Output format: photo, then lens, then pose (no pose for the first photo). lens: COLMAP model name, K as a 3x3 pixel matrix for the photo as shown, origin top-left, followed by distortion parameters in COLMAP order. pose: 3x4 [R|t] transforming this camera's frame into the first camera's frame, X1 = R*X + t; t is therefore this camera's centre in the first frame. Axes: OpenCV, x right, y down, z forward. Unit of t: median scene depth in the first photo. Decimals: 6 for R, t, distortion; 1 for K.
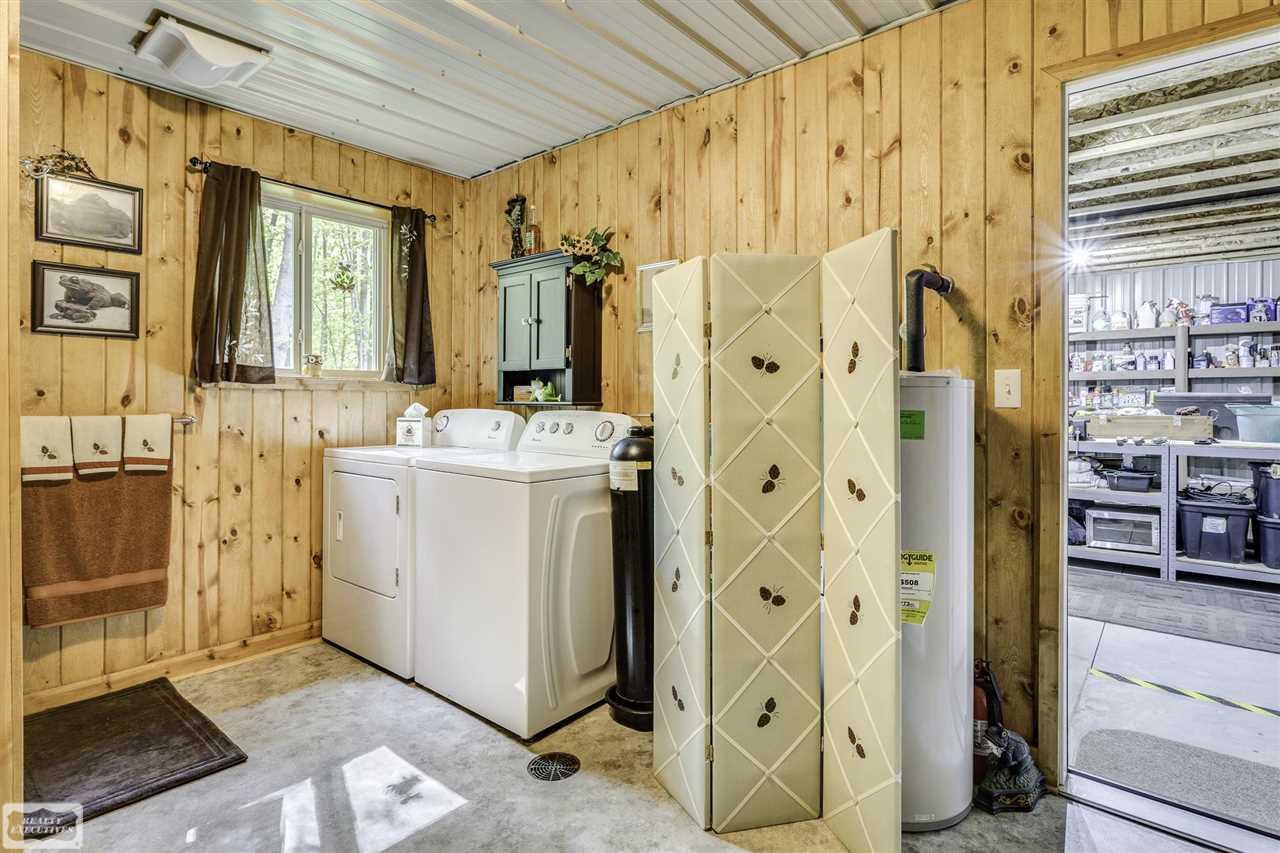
lens RADIAL K [[638.9, 0, 638.4], [0, 638.9, 402.3], [0, 0, 1]] dist [-0.001922, -0.000368]
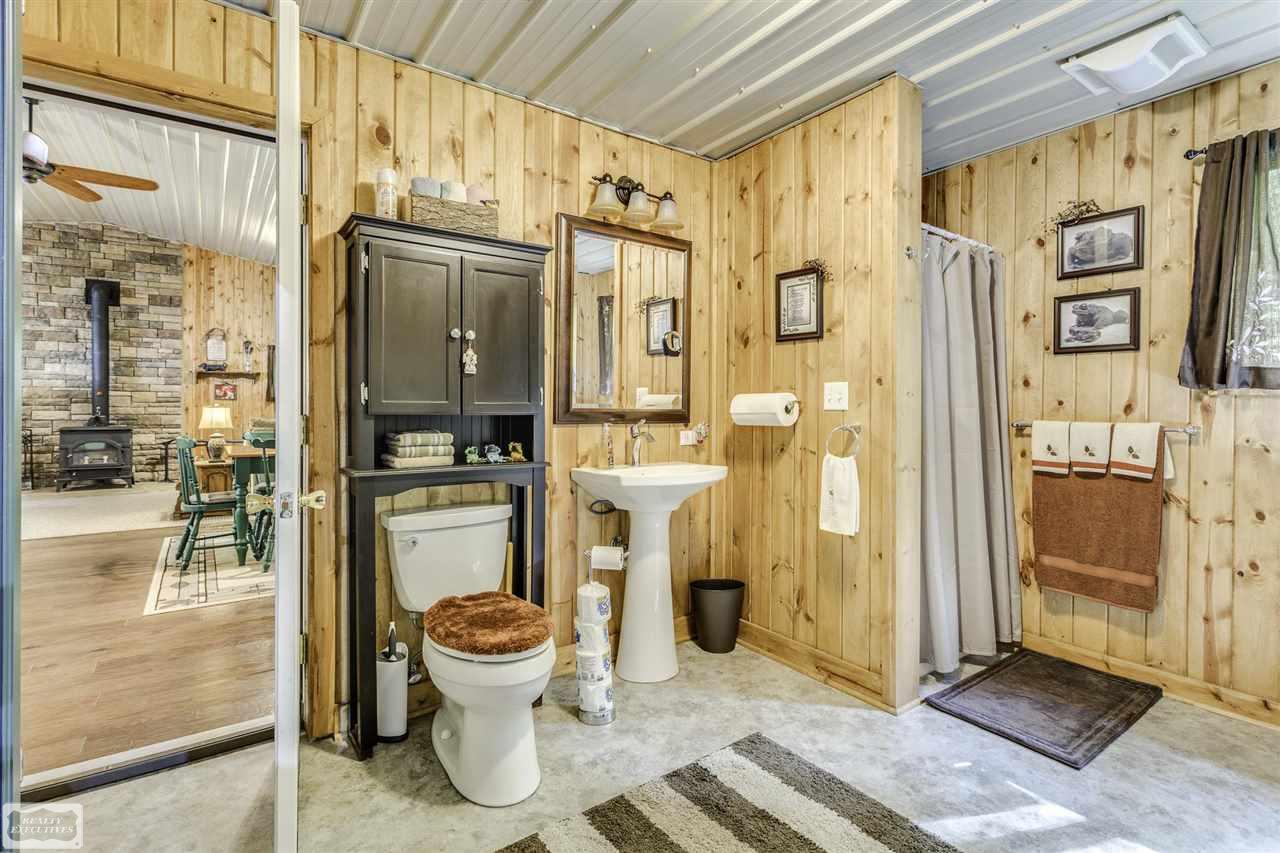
lens RADIAL K [[602.2, 0, 634.3], [0, 602.2, 407.5], [0, 0, 1]] dist [0.001250, -0.000019]
pose [[-0.249896, -0.000115, -0.968273, 0.381206], [-0.009053, 0.999957, 0.002218, -0.000130], [0.968230, 0.009320, -0.249886, 0.450788]]
